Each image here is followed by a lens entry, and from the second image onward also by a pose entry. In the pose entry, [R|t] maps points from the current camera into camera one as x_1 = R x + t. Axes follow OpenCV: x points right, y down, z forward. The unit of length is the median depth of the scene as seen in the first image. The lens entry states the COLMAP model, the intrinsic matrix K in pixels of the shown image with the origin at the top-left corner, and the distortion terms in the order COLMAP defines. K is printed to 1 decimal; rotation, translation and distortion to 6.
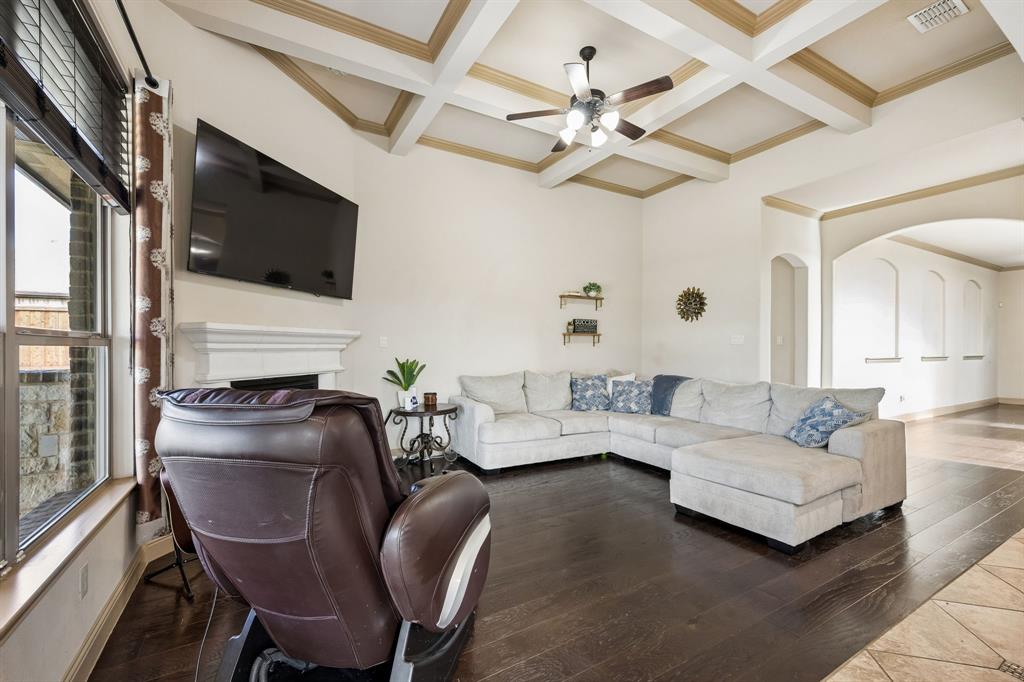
lens RADIAL K [[425.8, 0, 510.7], [0, 425.8, 344.8], [0, 0, 1]] dist [0.004591, 0.000383]
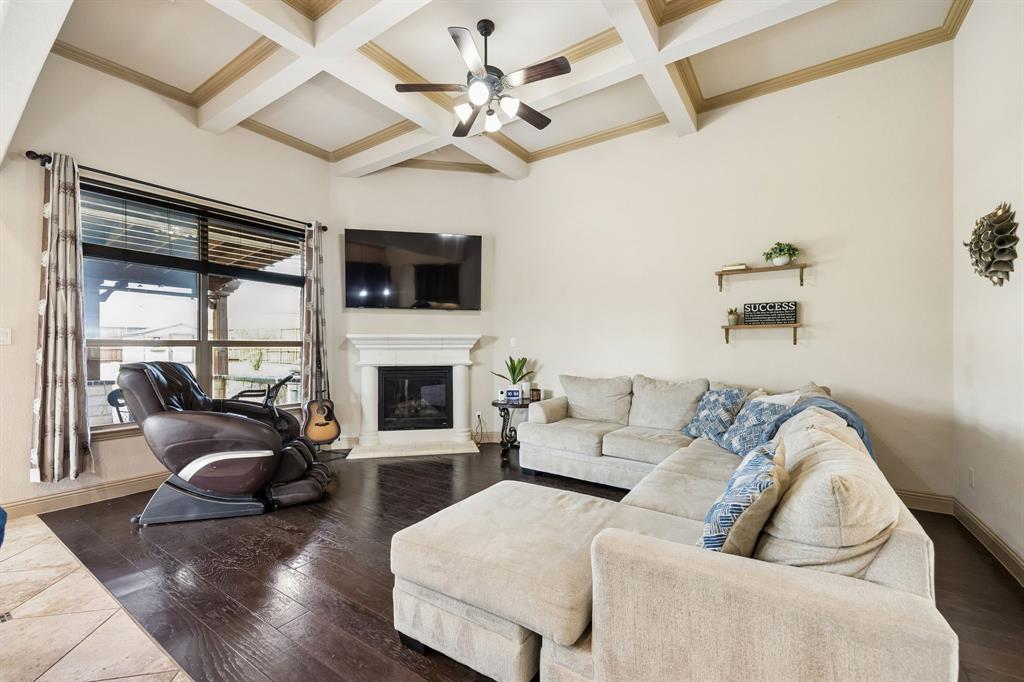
lens RADIAL K [[425.8, 0, 508.9], [0, 425.8, 345.1], [0, 0, 1]] dist [0.004591, 0.000383]
pose [[0.434414, -0.004627, -0.900701, 0.720000], [0.008020, 0.999967, -0.001269, 0.002358], [0.900678, -0.006672, 0.434437, 0.451804]]
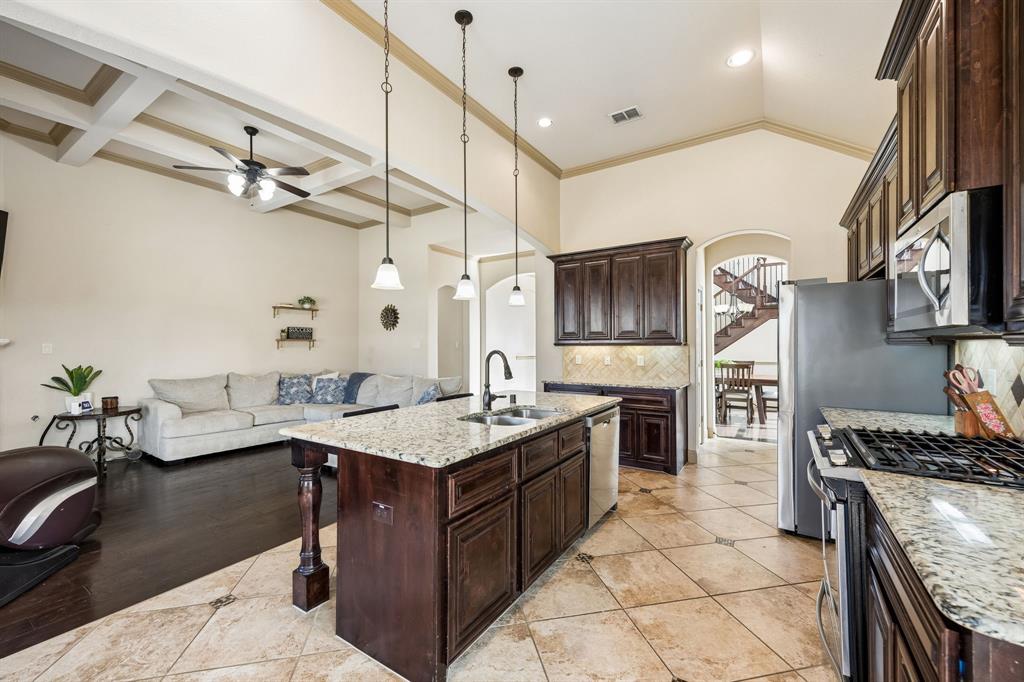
lens RADIAL K [[407.4, 0, 512.4], [0, 407.4, 342.1], [0, 0, 1]] dist [-0.001760, -0.000171]
pose [[0.888877, 0.001155, 0.458145, 0.223434], [0.000350, 0.999995, -0.003201, -0.018278], [-0.458146, 0.003006, 0.888872, -0.332936]]
